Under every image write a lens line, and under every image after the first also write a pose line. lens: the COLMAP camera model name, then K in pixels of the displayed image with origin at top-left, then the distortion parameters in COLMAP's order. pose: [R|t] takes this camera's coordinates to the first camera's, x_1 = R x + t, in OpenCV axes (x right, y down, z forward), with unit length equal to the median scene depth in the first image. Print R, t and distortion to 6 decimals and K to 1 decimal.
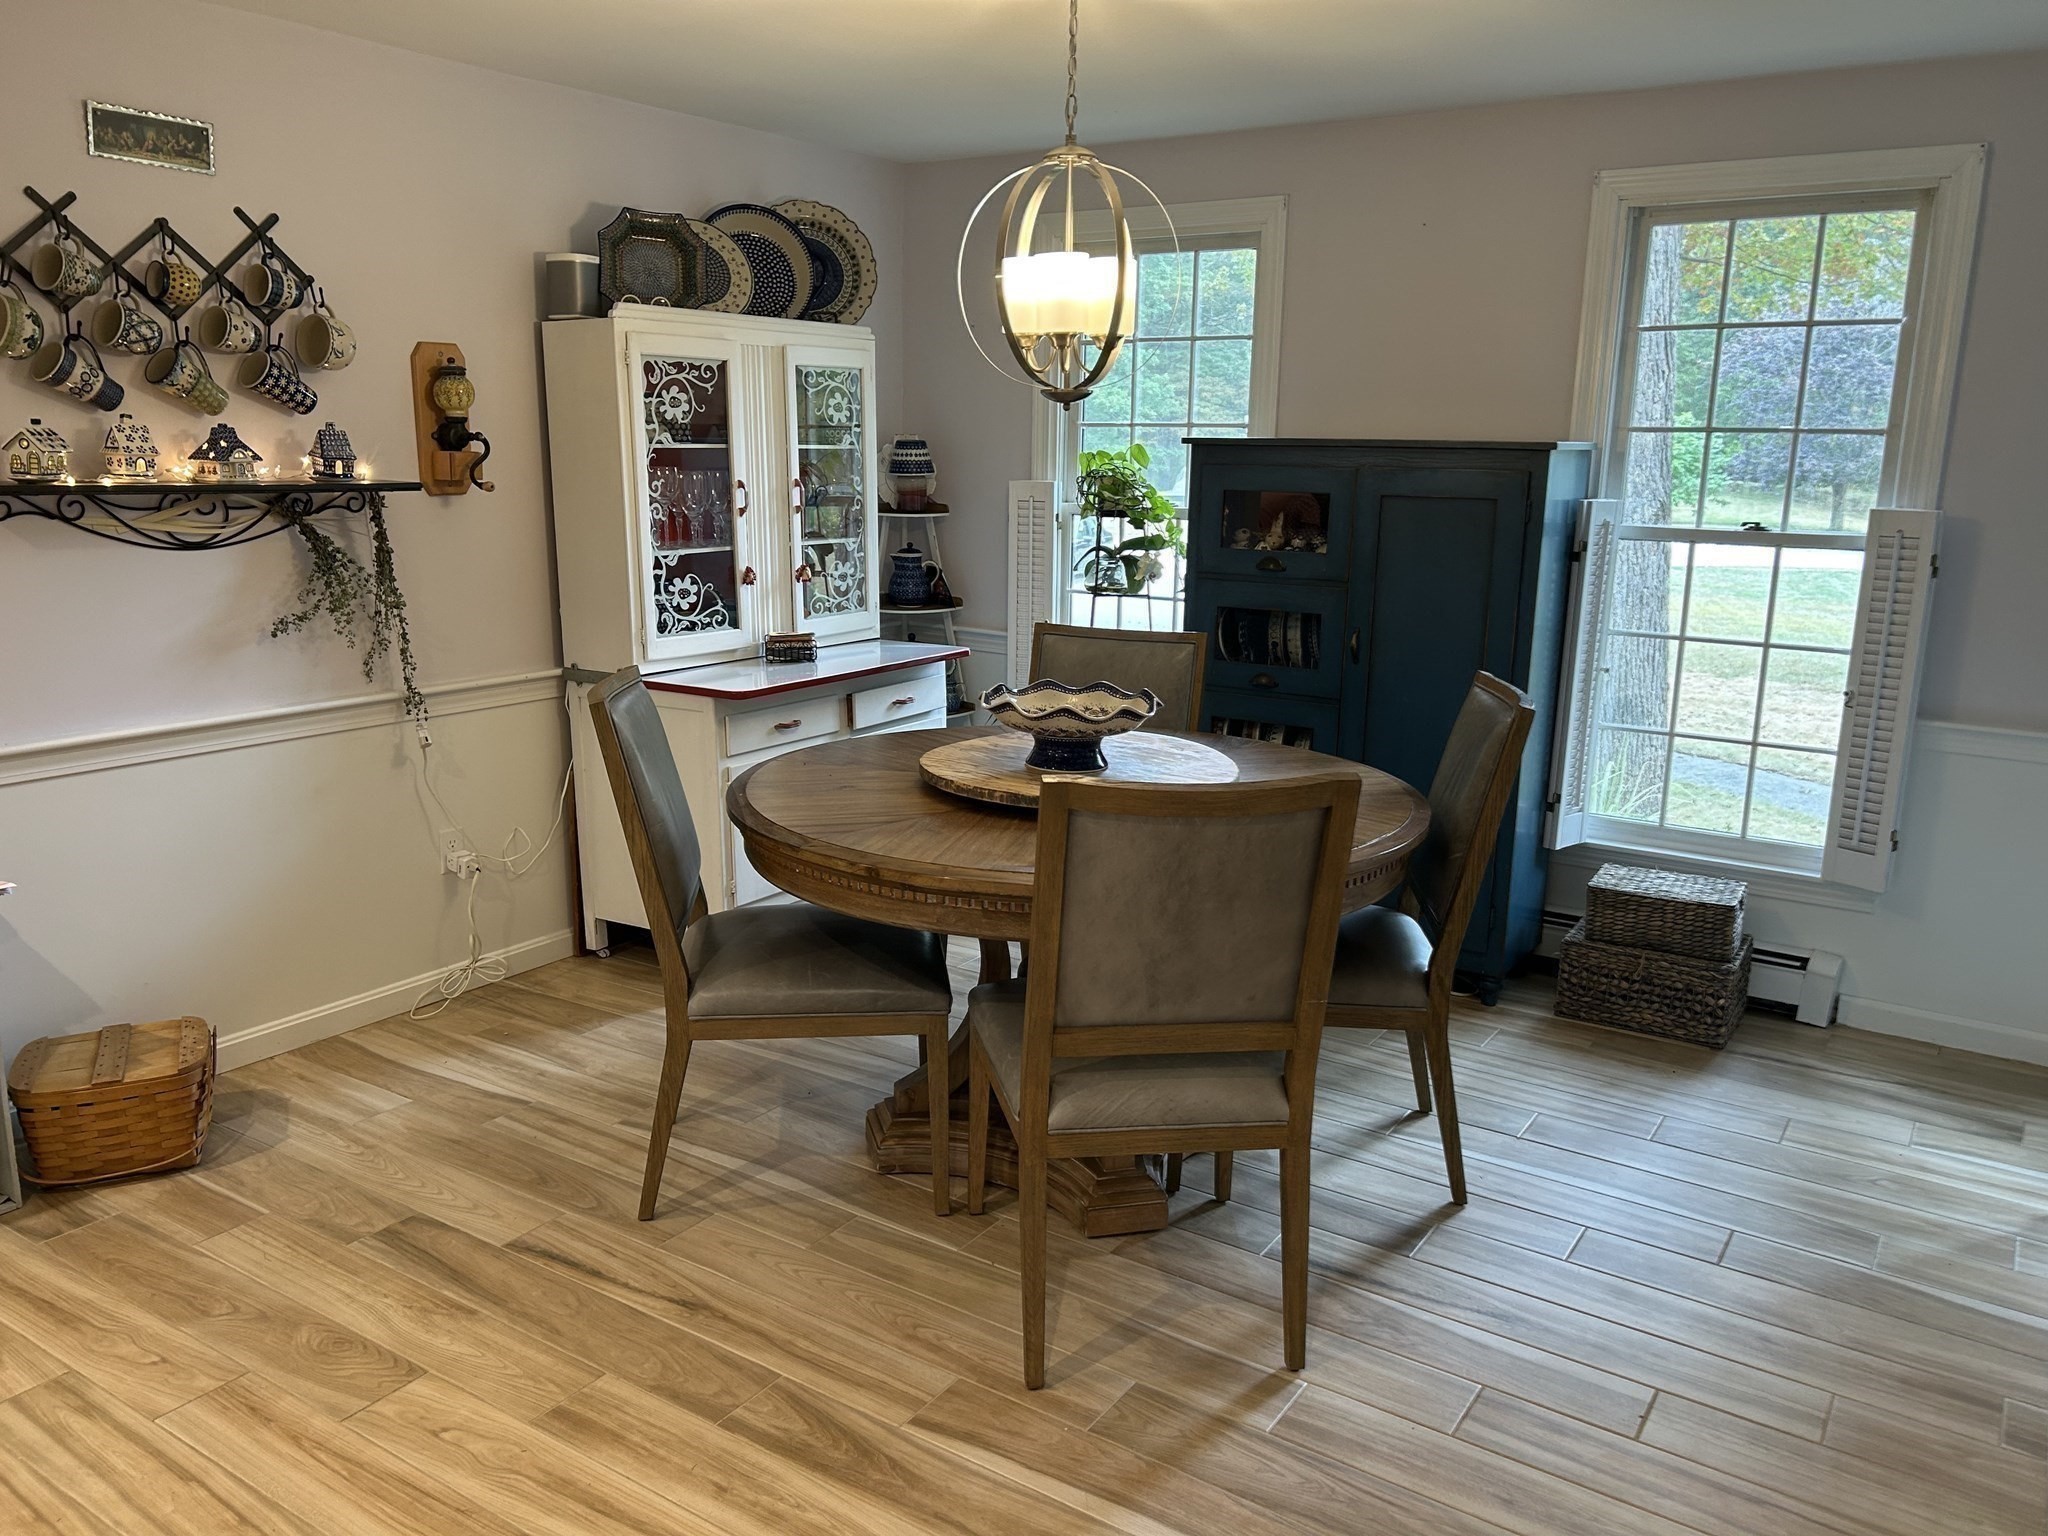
lens RADIAL K [[1547.2, 0, 1018.6], [0, 1547.2, 769.7], [0, 0, 1]] dist [0.070176, -0.085210]
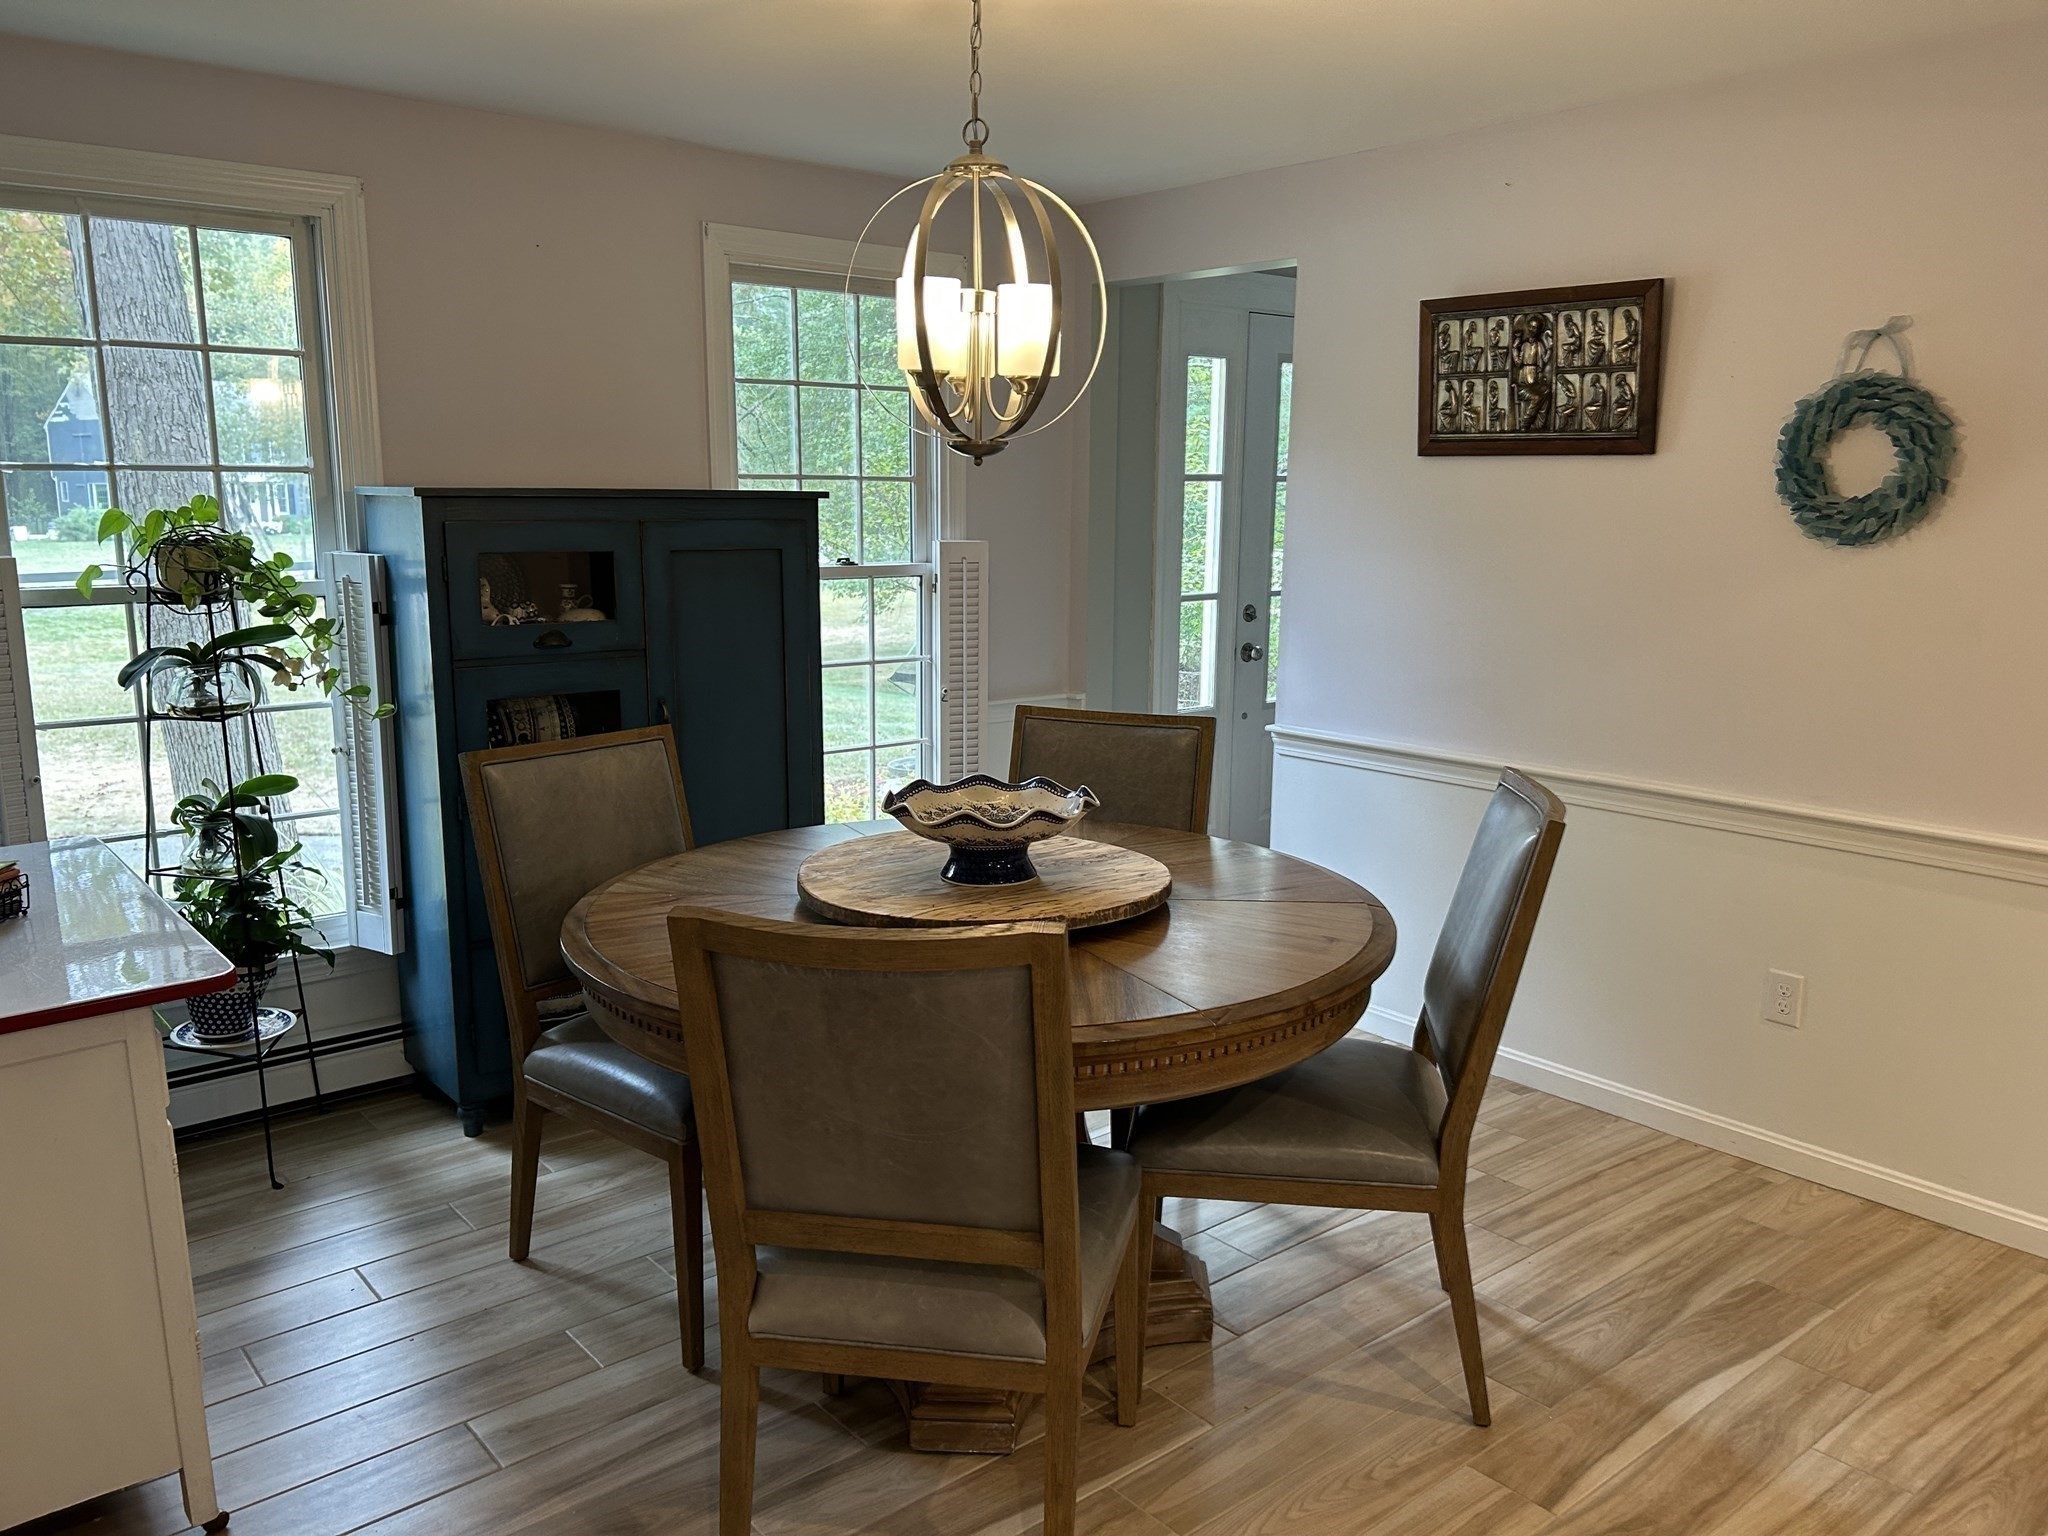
lens RADIAL K [[1547.2, 0, 1020.8], [0, 1547.2, 774.2], [0, 0, 1]] dist [0.070176, -0.085210]
pose [[0.284878, -0.189476, 0.939651, -0.787409], [0.202941, 0.969970, 0.134063, -0.175749], [-0.936835, 0.152502, 0.314775, 0.738699]]
